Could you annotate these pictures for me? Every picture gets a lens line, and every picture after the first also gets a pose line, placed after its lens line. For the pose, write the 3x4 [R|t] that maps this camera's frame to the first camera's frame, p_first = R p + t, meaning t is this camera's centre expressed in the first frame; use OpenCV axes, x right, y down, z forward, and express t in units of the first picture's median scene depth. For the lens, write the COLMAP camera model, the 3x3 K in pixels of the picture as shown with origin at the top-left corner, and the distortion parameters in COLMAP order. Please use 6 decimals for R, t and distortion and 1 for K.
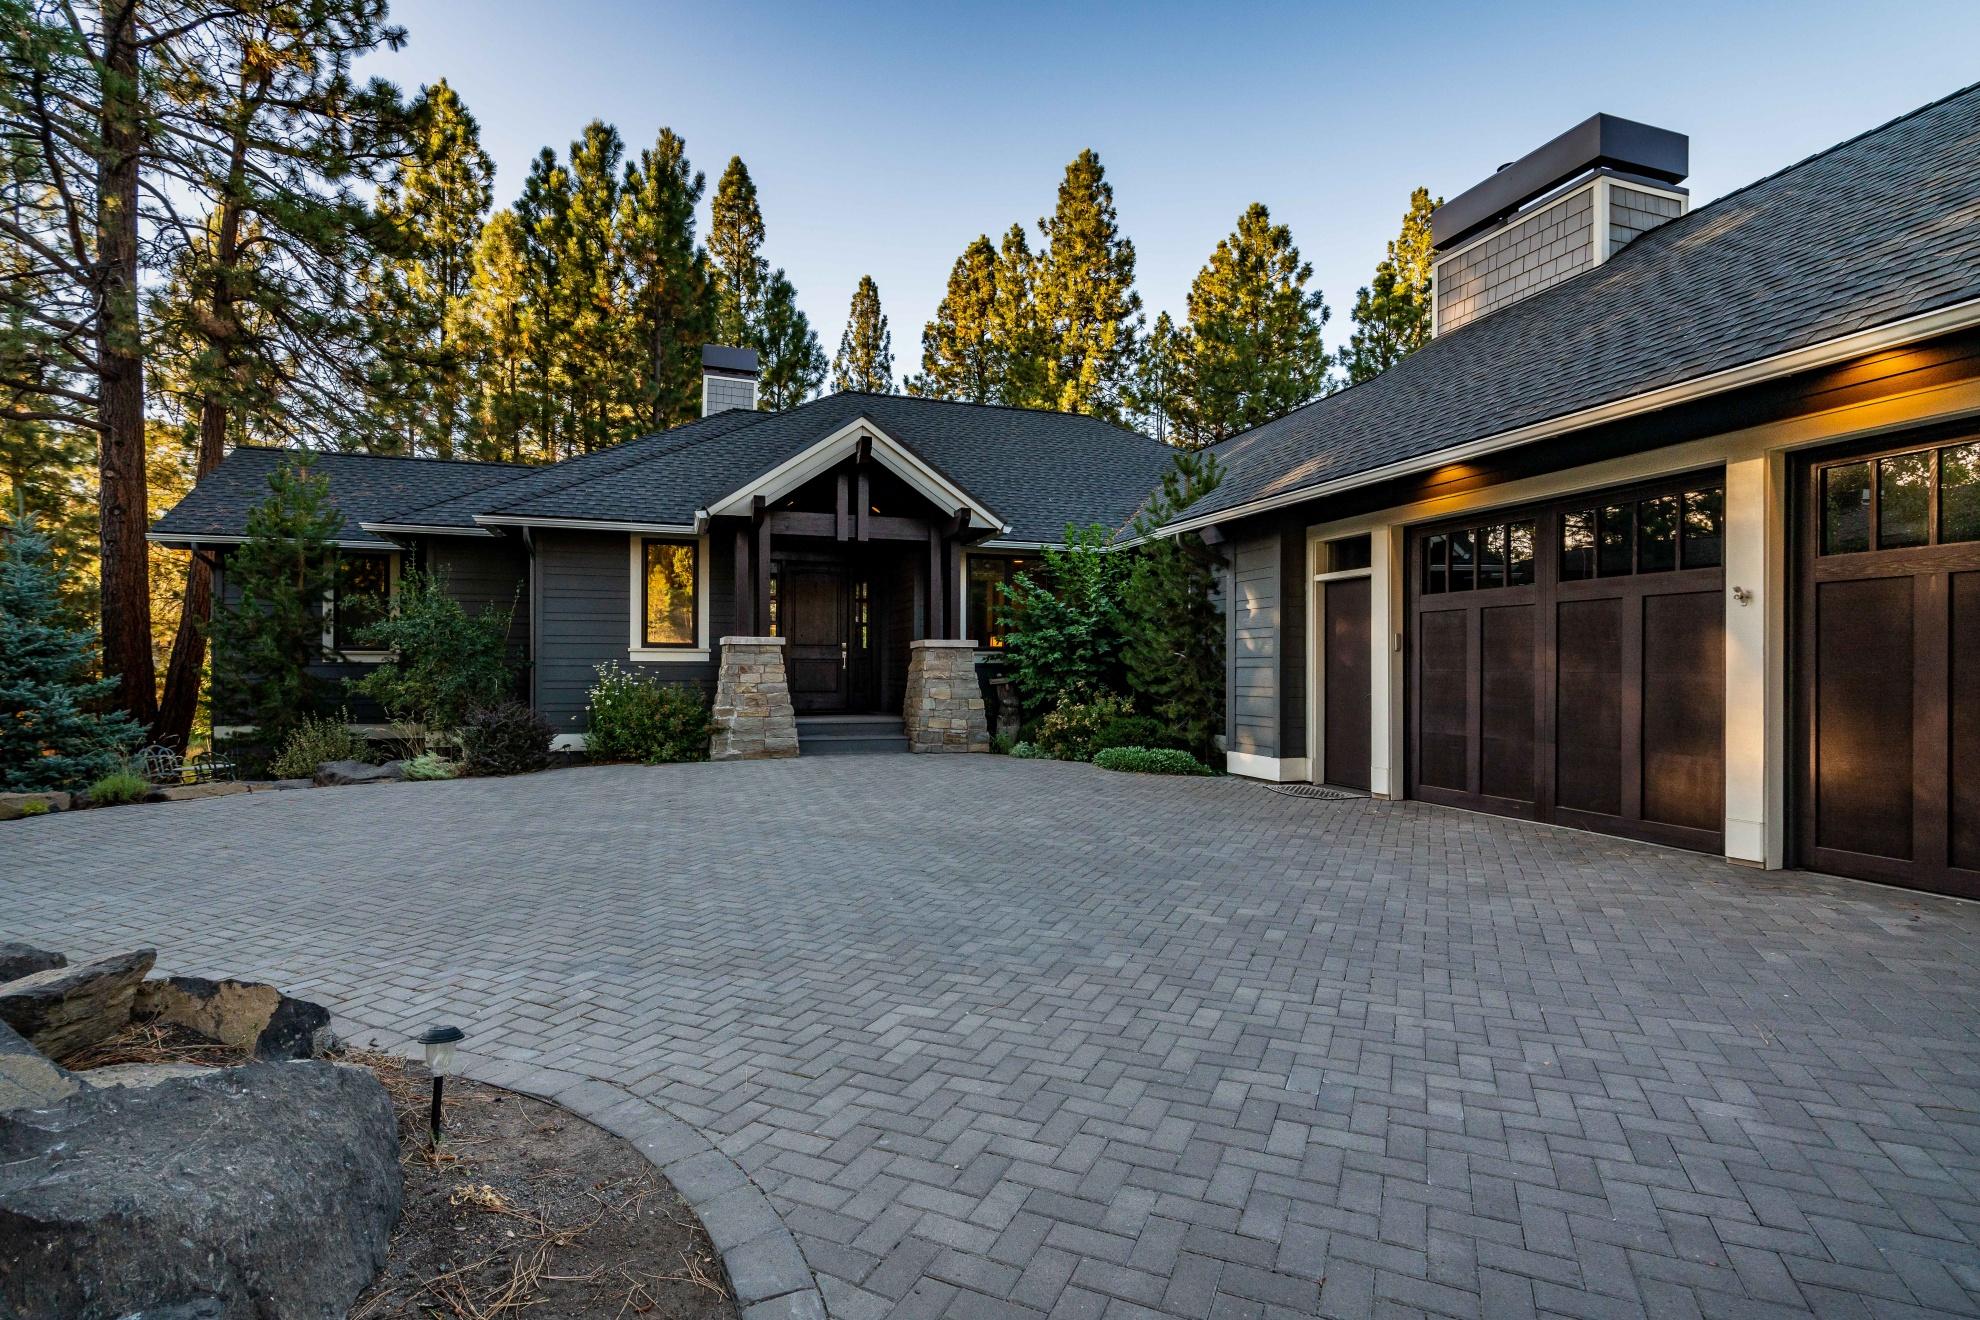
lens RADIAL K [[931.5, 0, 990.0], [0, 931.5, 660.0], [0, 0, 1]] dist [-0.017204, 0.000088]
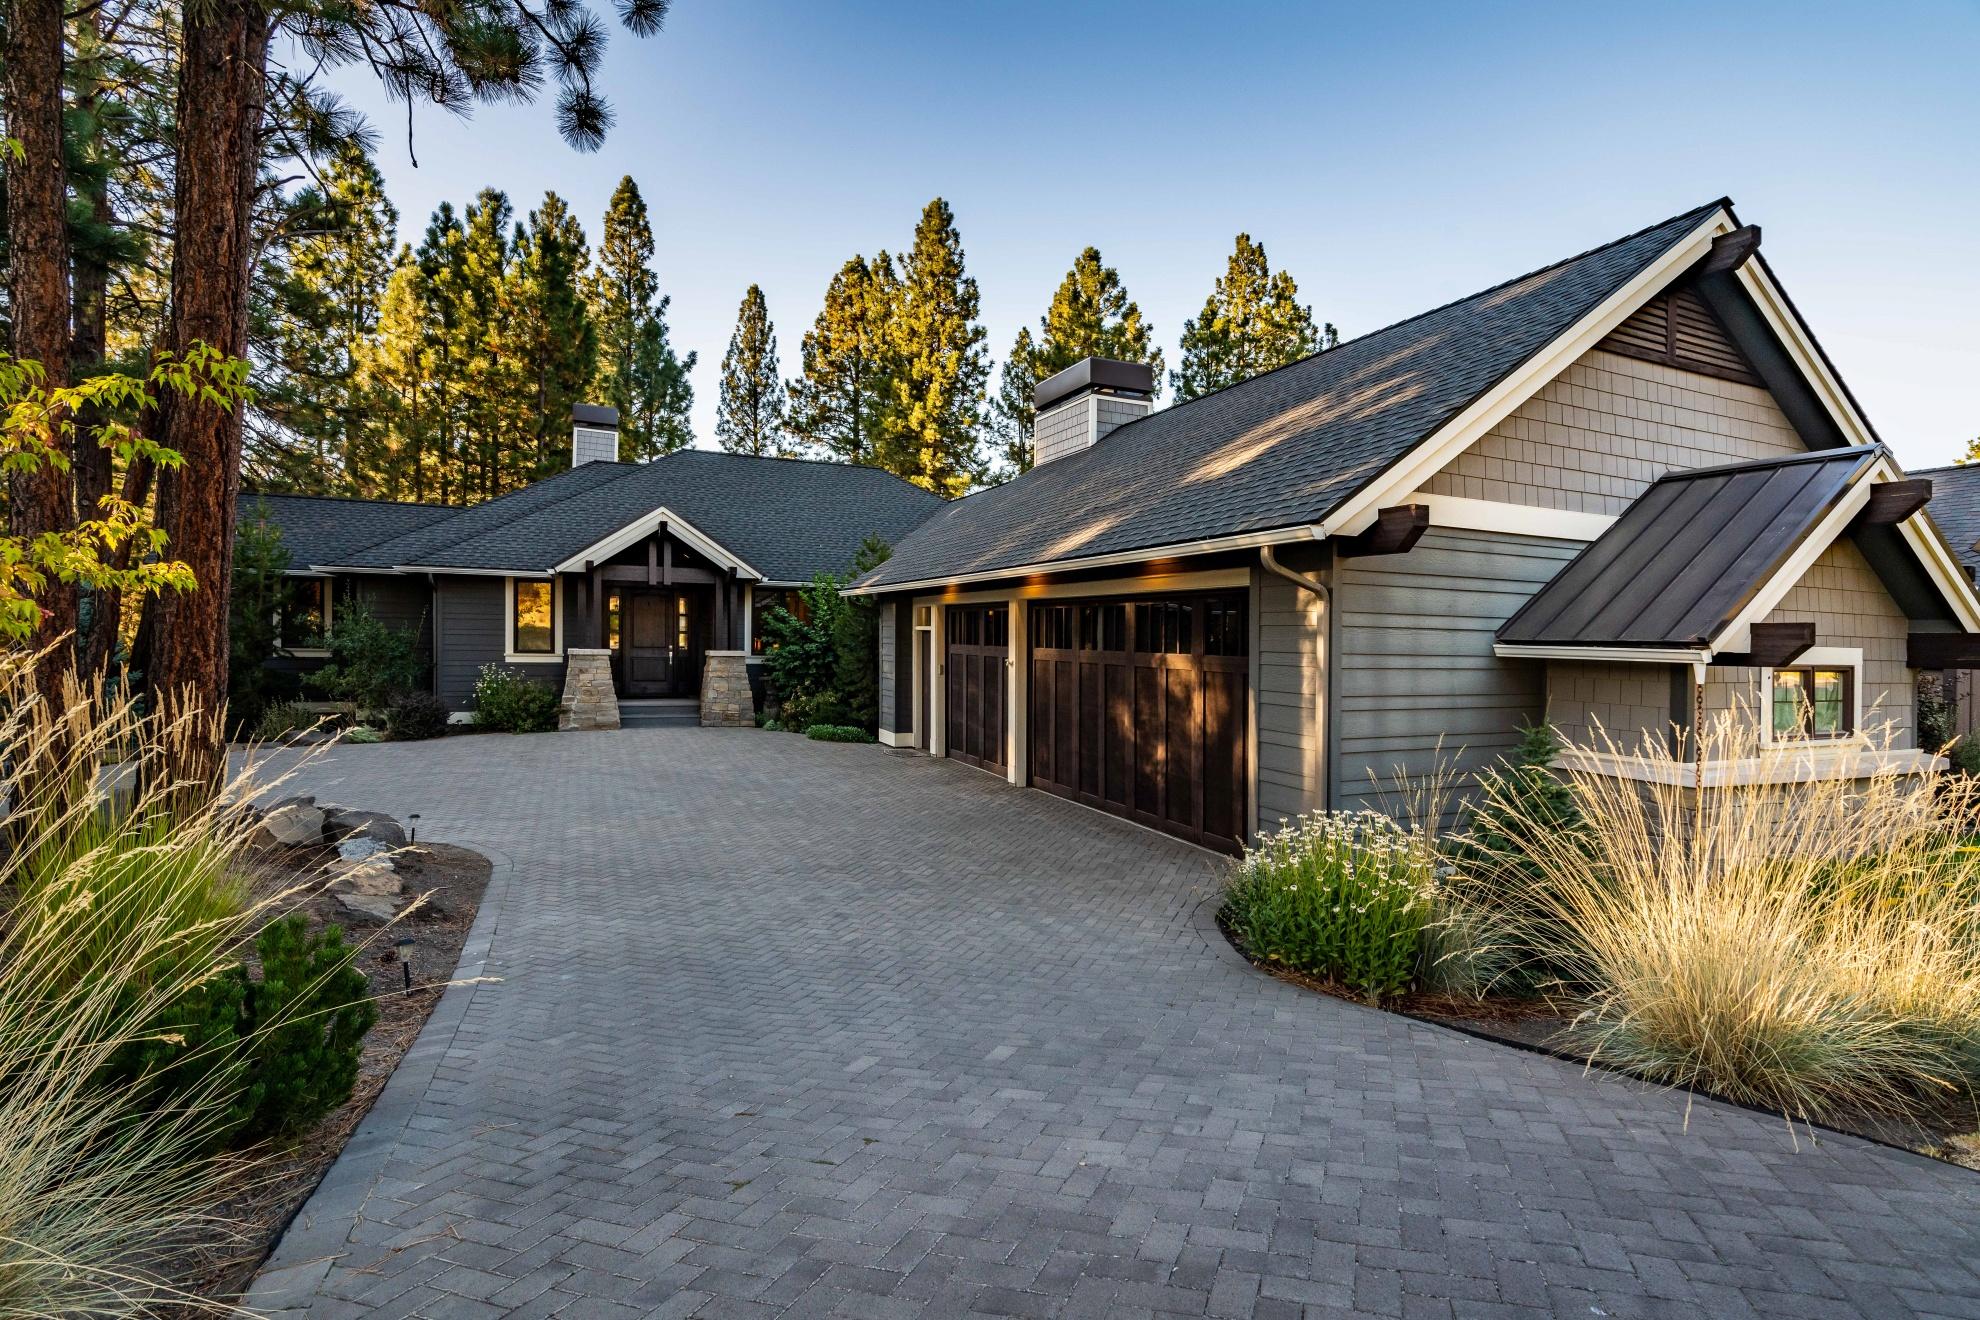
lens RADIAL K [[909.3, 0, 990.0], [0, 909.3, 660.0], [0, 0, 1]] dist [-0.017381, 0.000186]
pose [[0.995401, 0.013665, 0.094818, 0.112162], [-0.017086, 0.999228, 0.035363, -0.031307], [-0.094262, -0.036821, 0.994866, -0.230994]]
